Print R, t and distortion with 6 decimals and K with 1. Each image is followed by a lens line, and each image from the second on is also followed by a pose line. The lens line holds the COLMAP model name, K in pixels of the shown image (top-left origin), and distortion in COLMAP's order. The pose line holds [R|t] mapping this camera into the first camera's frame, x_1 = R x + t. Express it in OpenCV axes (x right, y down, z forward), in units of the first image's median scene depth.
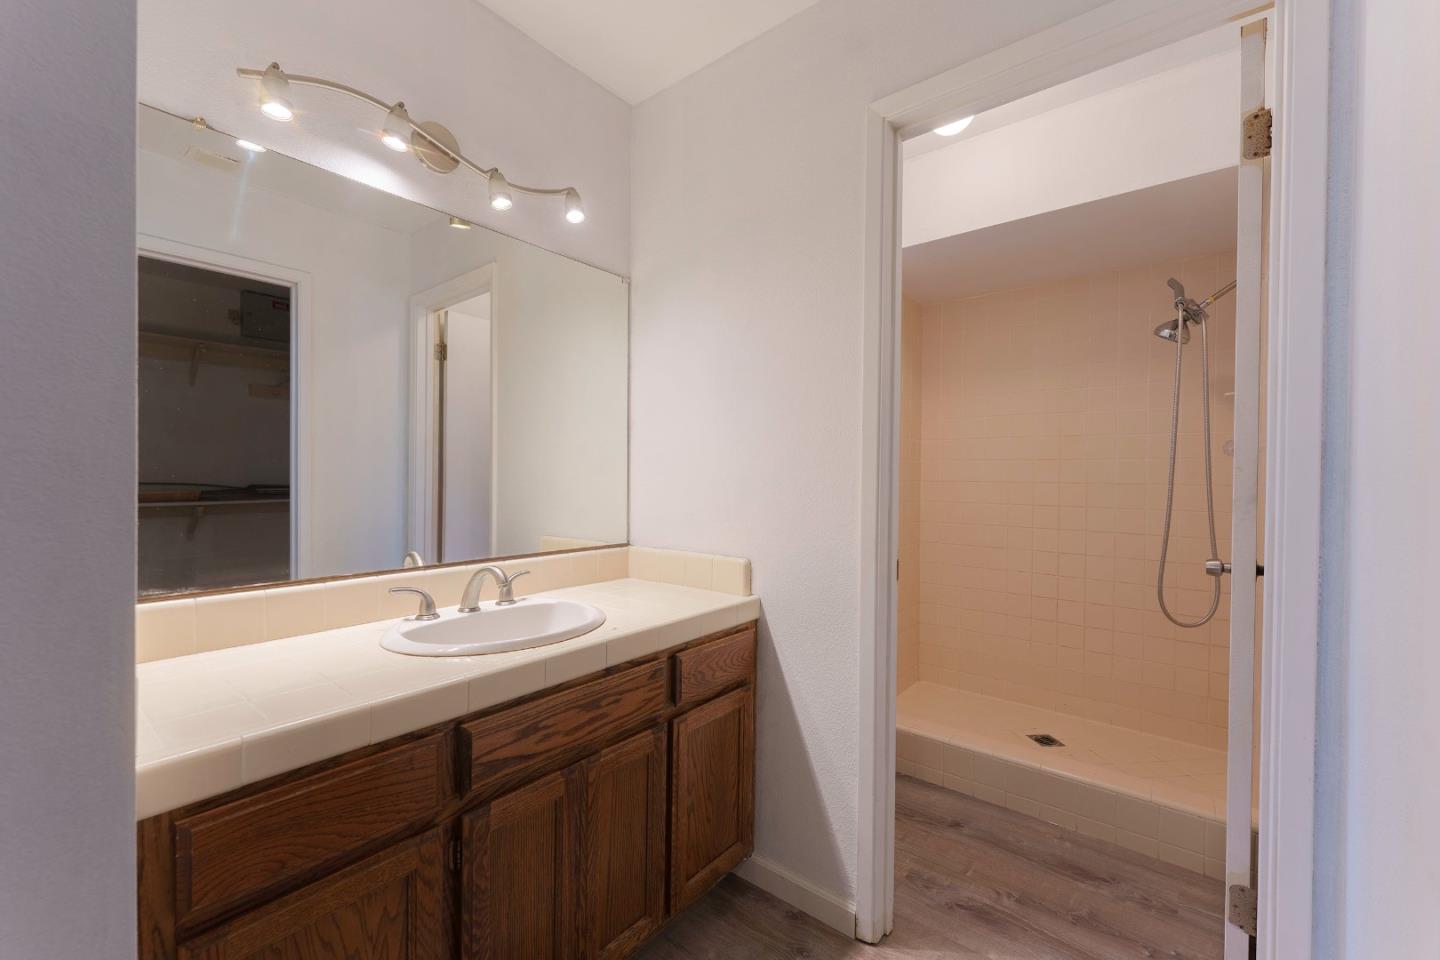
lens RADIAL K [[572.1, 0, 715.1], [0, 572.1, 483.2], [0, 0, 1]] dist [-0.001320, -0.000367]
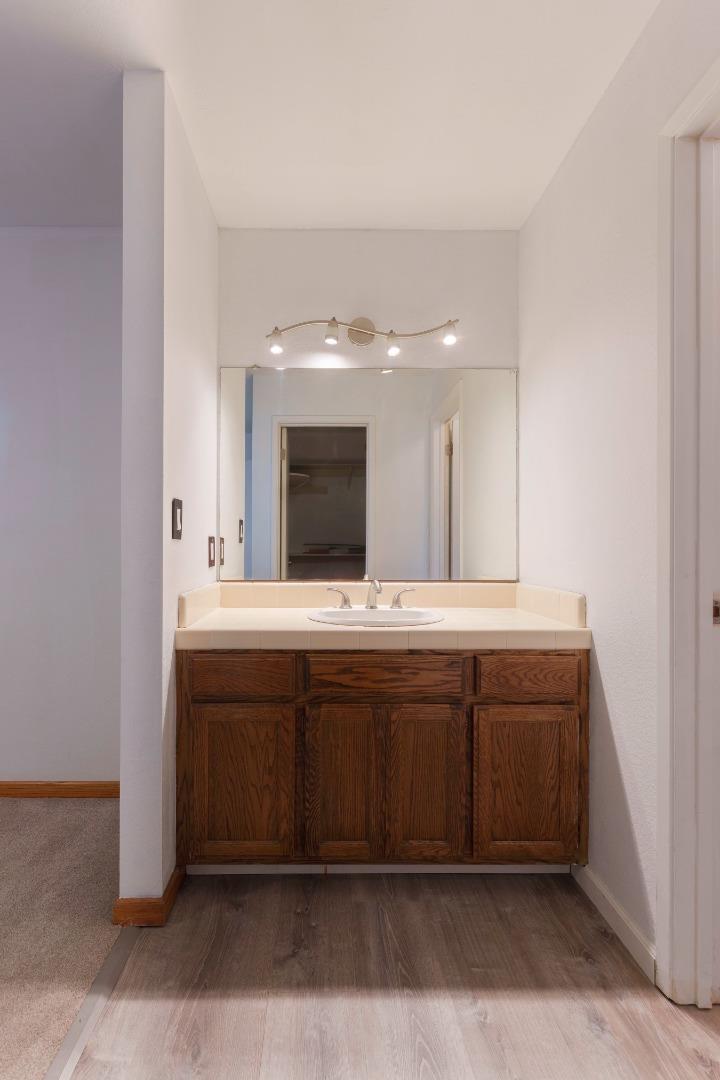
lens RADIAL K [[483.9, 0, 358.6], [0, 483.9, 547.8], [0, 0, 1]] dist [-0.003395, -0.000653]
pose [[0.646630, -0.008420, -0.762757, 0.567030], [-0.003886, 0.999890, -0.014333, 0.067293], [0.762793, 0.012232, 0.646526, 0.077578]]
